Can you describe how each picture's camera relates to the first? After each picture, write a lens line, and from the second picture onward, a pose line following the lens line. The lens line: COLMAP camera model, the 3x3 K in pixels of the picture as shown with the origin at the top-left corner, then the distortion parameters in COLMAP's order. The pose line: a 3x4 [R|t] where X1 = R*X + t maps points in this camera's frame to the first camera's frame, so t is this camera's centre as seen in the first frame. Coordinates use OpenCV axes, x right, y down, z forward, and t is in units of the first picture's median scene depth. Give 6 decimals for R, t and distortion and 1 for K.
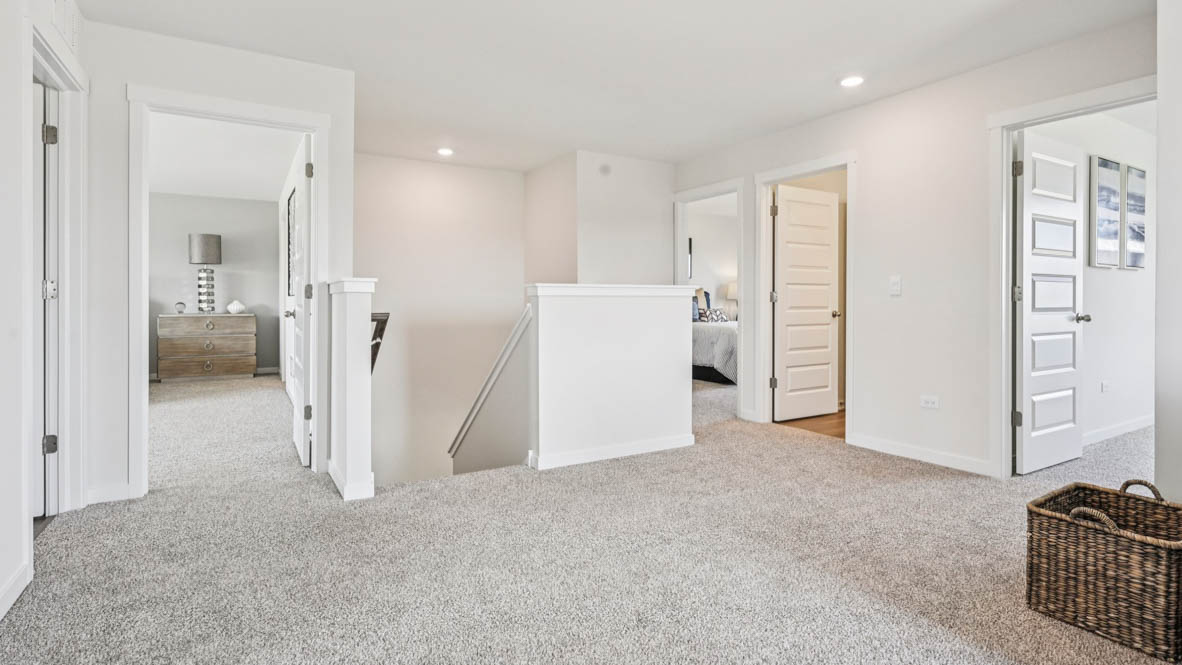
lens RADIAL K [[577.9, 0, 589.7], [0, 577.9, 313.7], [0, 0, 1]] dist [0.003438, 0.000725]
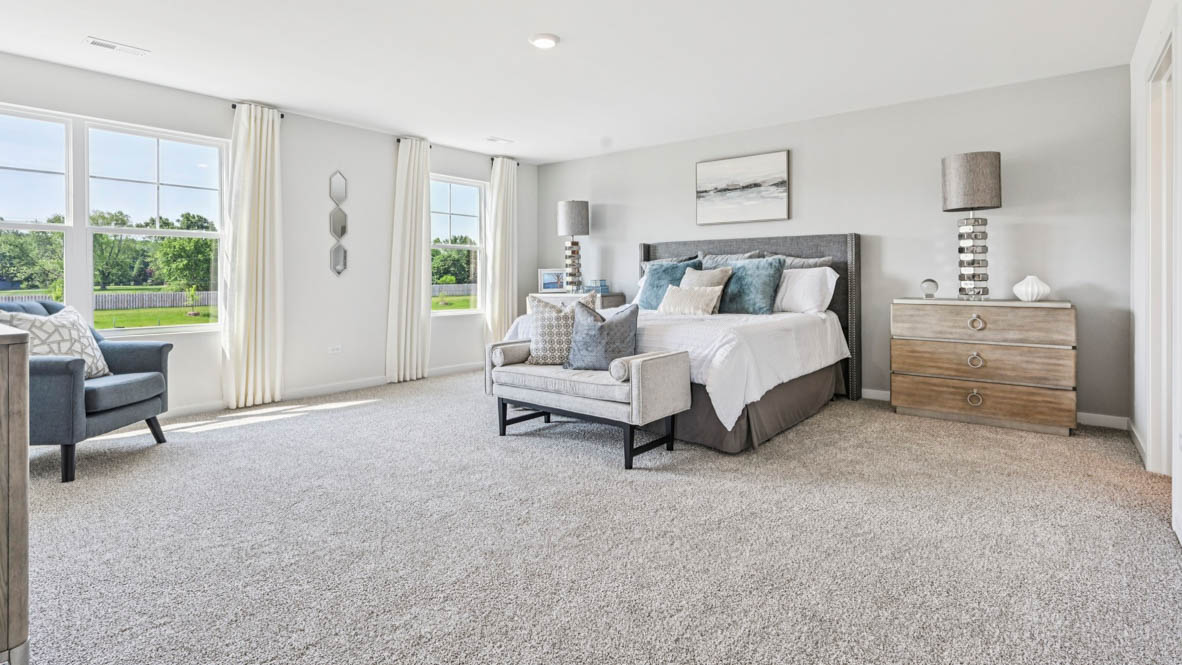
lens RADIAL K [[577.9, 0, 592.3], [0, 577.9, 268.1], [0, 0, 1]] dist [0.003438, 0.000725]
pose [[0.351308, -0.016151, -0.936121, -0.276865], [-0.019674, 0.999503, -0.024628, -0.009447], [0.936053, 0.027069, 0.350815, 0.472204]]
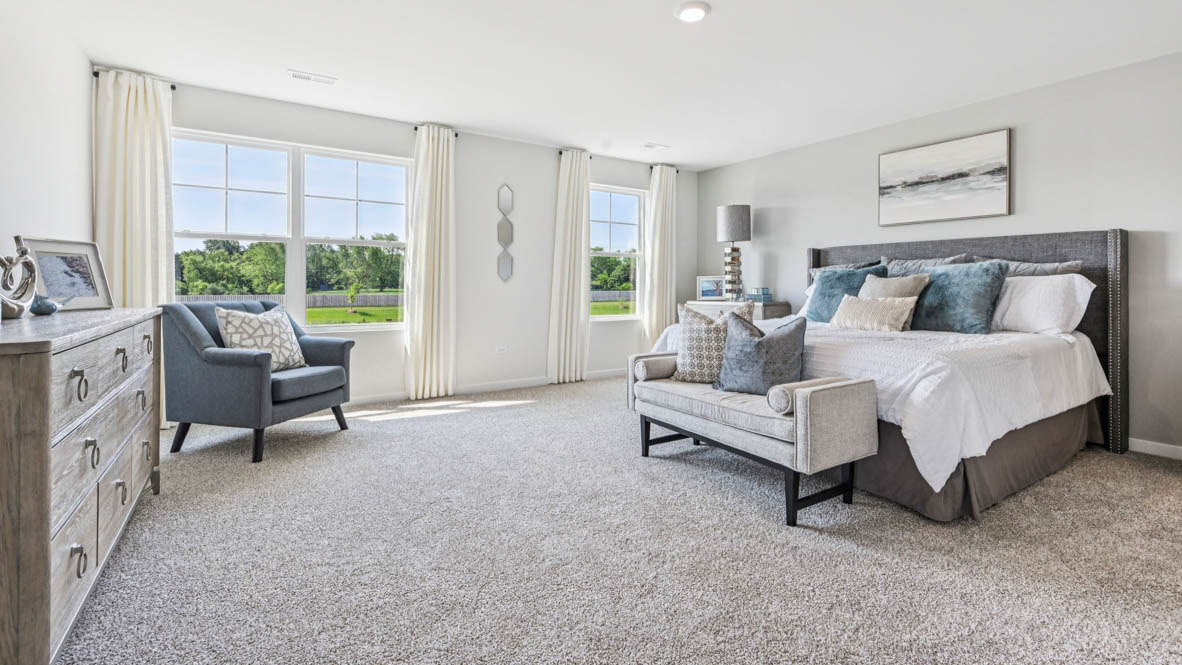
lens RADIAL K [[512.3, 0, 593.8], [0, 512.3, 283.1], [0, 0, 1]] dist [0.001039, 0.000406]
pose [[0.046514, -0.003034, -0.998913, -0.361937], [-0.030537, 0.999524, -0.004458, -0.009682], [0.998451, 0.030711, 0.046399, 0.511471]]
